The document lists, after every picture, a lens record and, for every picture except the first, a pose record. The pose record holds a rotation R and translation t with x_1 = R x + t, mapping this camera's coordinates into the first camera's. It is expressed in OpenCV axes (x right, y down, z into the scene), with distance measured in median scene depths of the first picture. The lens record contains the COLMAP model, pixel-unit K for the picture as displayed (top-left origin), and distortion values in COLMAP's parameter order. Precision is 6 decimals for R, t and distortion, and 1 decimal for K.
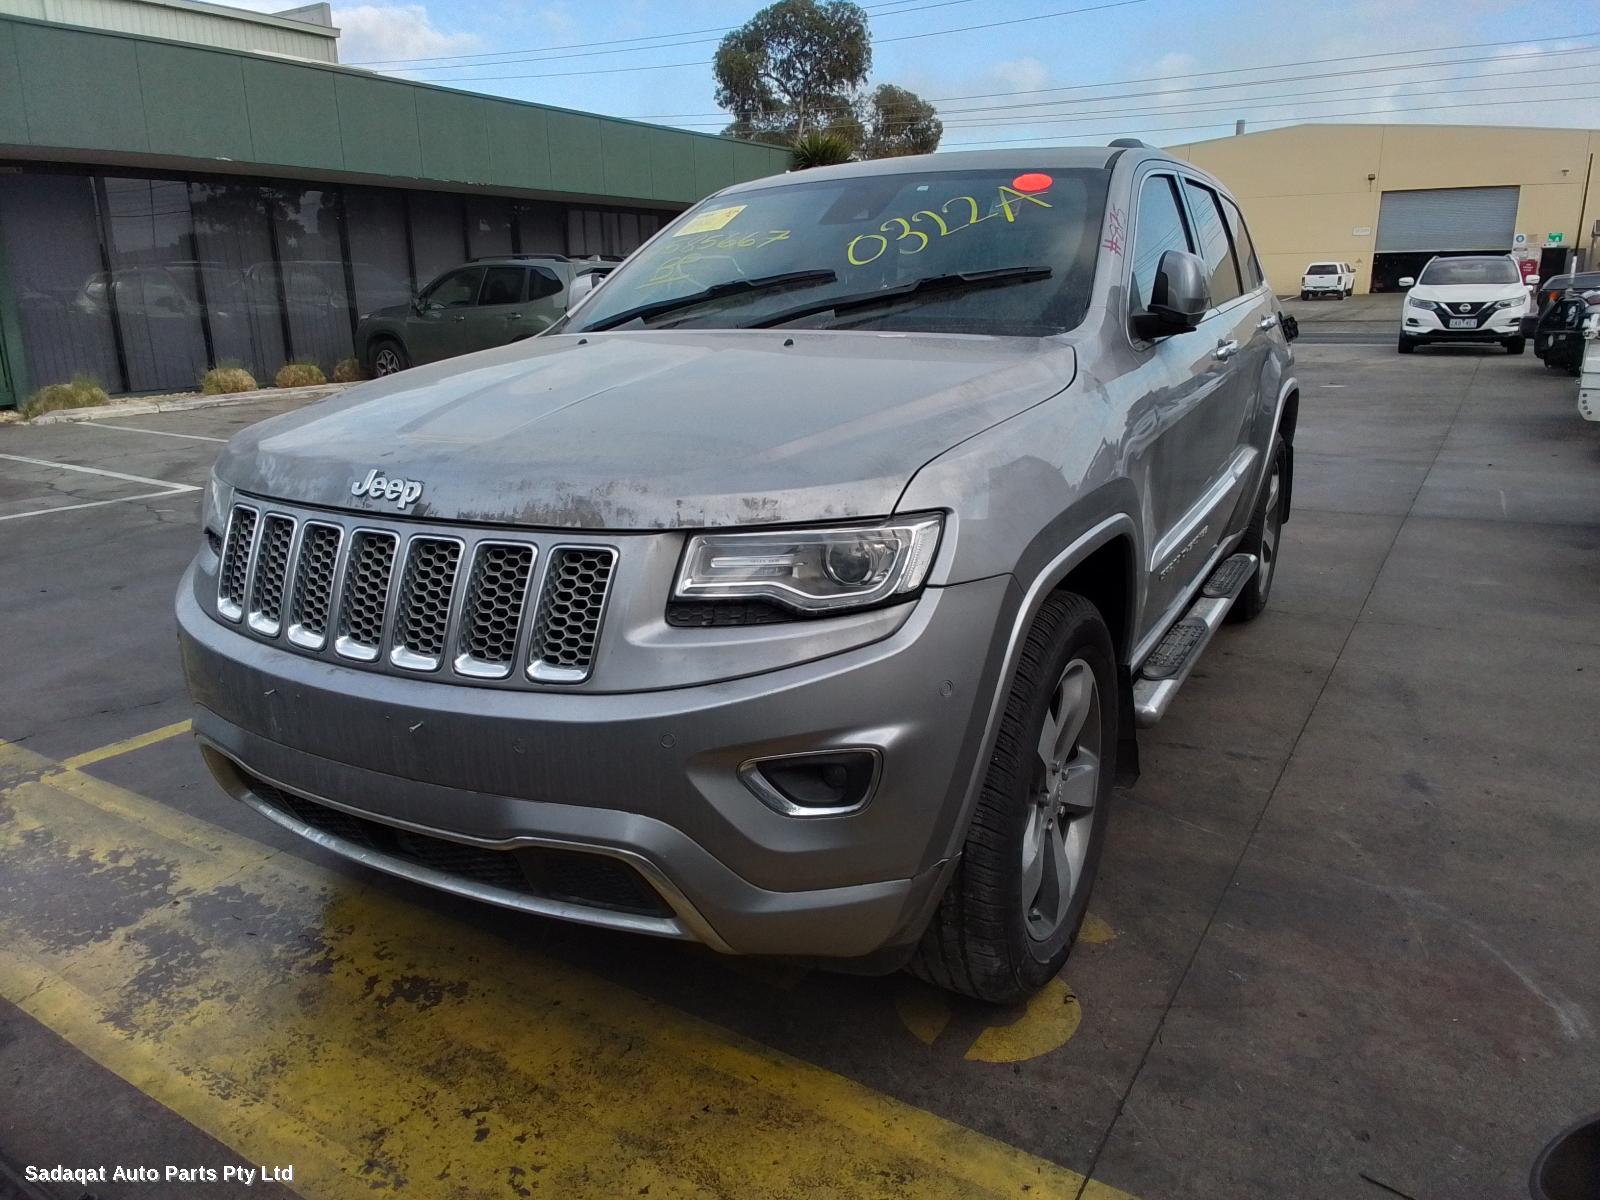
lens RADIAL K [[1129.7, 0, 766.1], [0, 1129.7, 603.4], [0, 0, 1]] dist [0.067395, -0.078197]
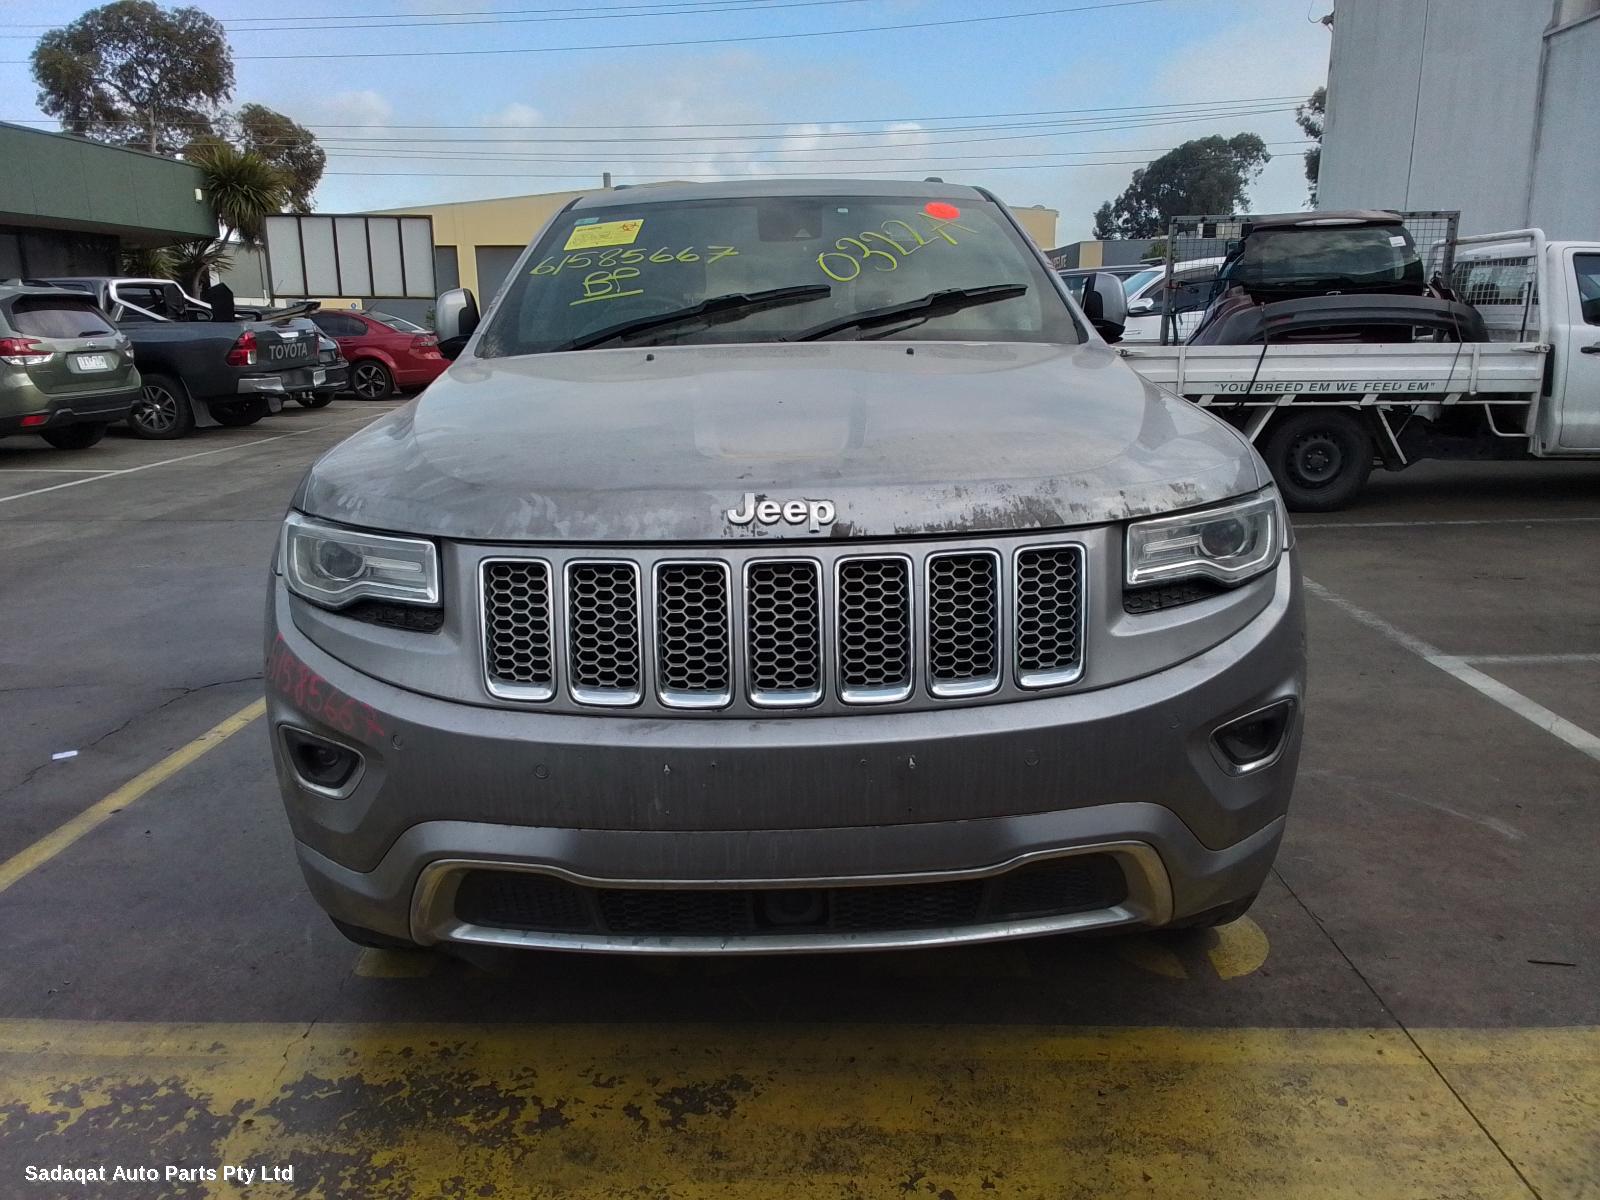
lens RADIAL K [[1129.7, 0, 805.0], [0, 1129.7, 605.1], [0, 0, 1]] dist [0.067395, -0.078197]
pose [[0.855996, -0.123937, 0.501906, -0.533173], [0.138957, 0.990270, 0.007540, -0.022922], [-0.497957, 0.063289, 0.864889, 0.162752]]
